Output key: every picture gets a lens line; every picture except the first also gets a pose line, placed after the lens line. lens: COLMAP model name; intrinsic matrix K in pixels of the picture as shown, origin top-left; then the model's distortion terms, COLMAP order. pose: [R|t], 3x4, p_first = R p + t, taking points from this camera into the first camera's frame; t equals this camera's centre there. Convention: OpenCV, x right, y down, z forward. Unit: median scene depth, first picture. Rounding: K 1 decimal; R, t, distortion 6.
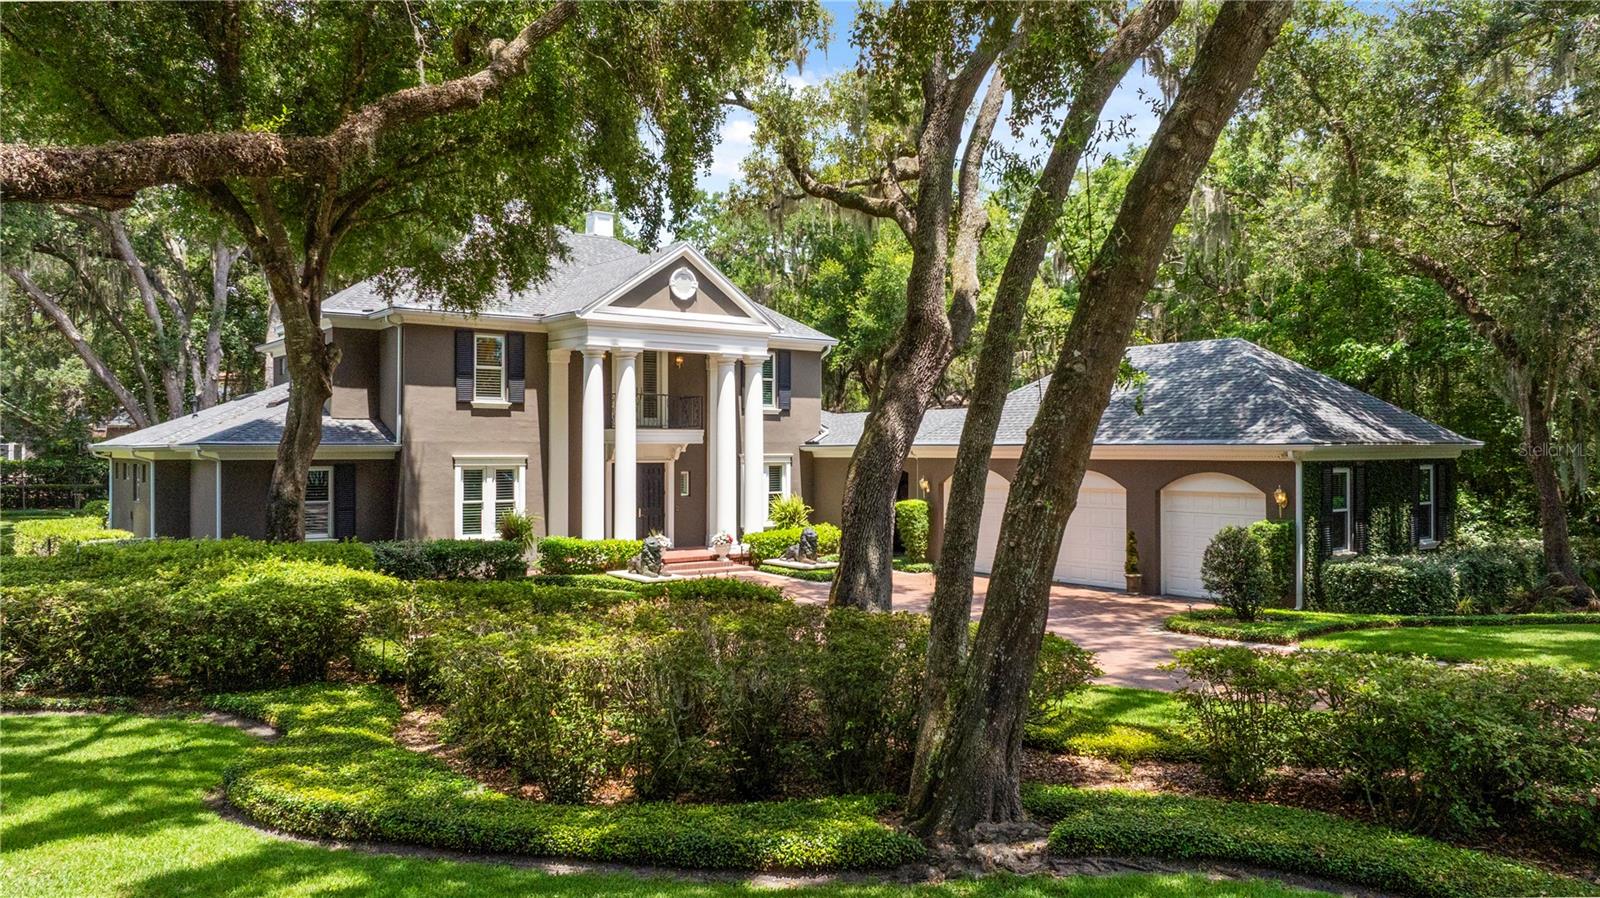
lens RADIAL K [[1142.4, 0, 800.0], [0, 1142.4, 449.0], [0, 0, 1]] dist [-0.041163, -0.001595]
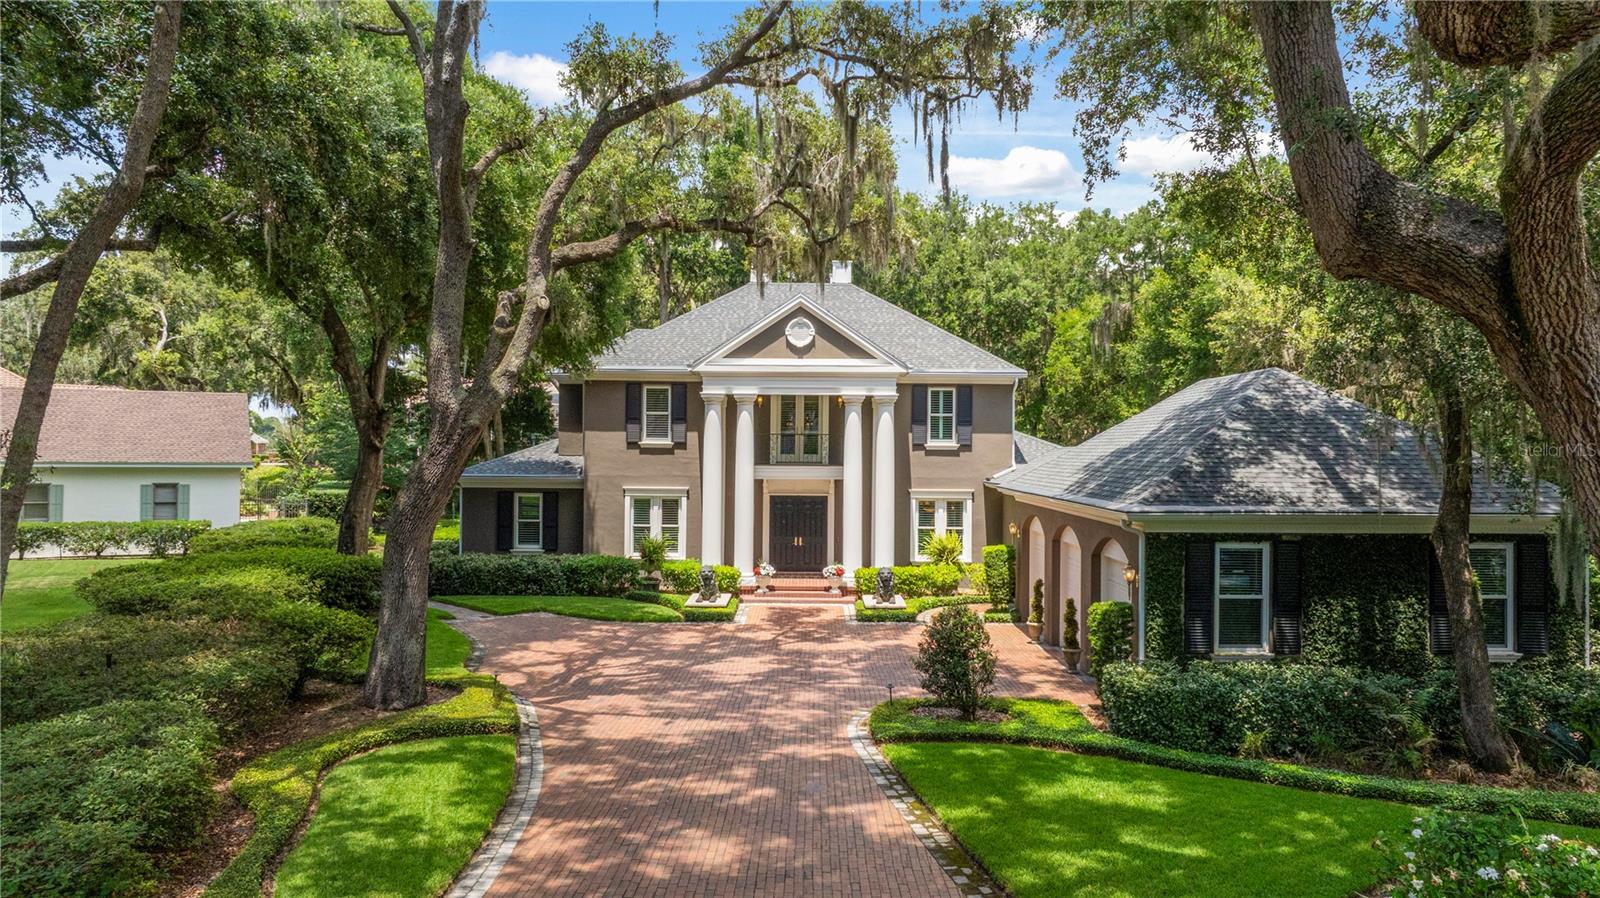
lens RADIAL K [[1142.4, 0, 800.0], [0, 1142.4, 449.0], [0, 0, 1]] dist [-0.041163, -0.001595]
pose [[0.771266, 0.007322, -0.636471, 0.587396], [-0.009915, 0.999951, -0.000511, -0.034059], [0.636436, 0.006705, 0.771300, 0.168780]]
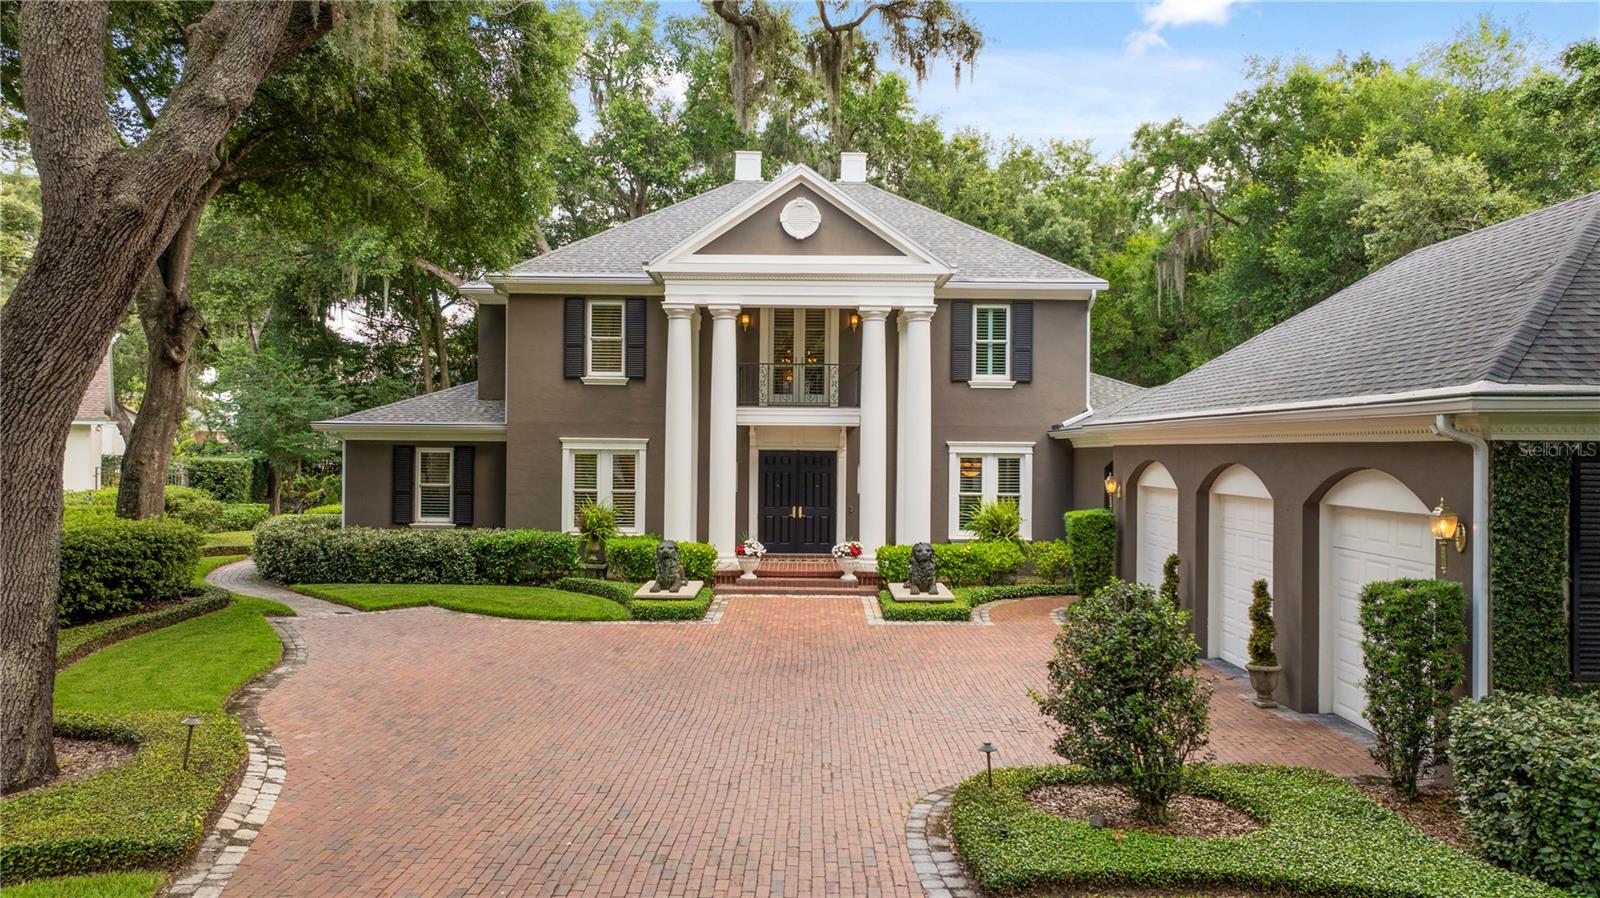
lens RADIAL K [[1142.4, 0, 800.0], [0, 1142.4, 449.0], [0, 0, 1]] dist [-0.041163, -0.001595]
pose [[0.773606, 0.007835, -0.633618, 0.391799], [-0.011086, 0.999938, -0.001171, 0.012984], [0.633570, 0.007930, 0.773645, 0.401959]]
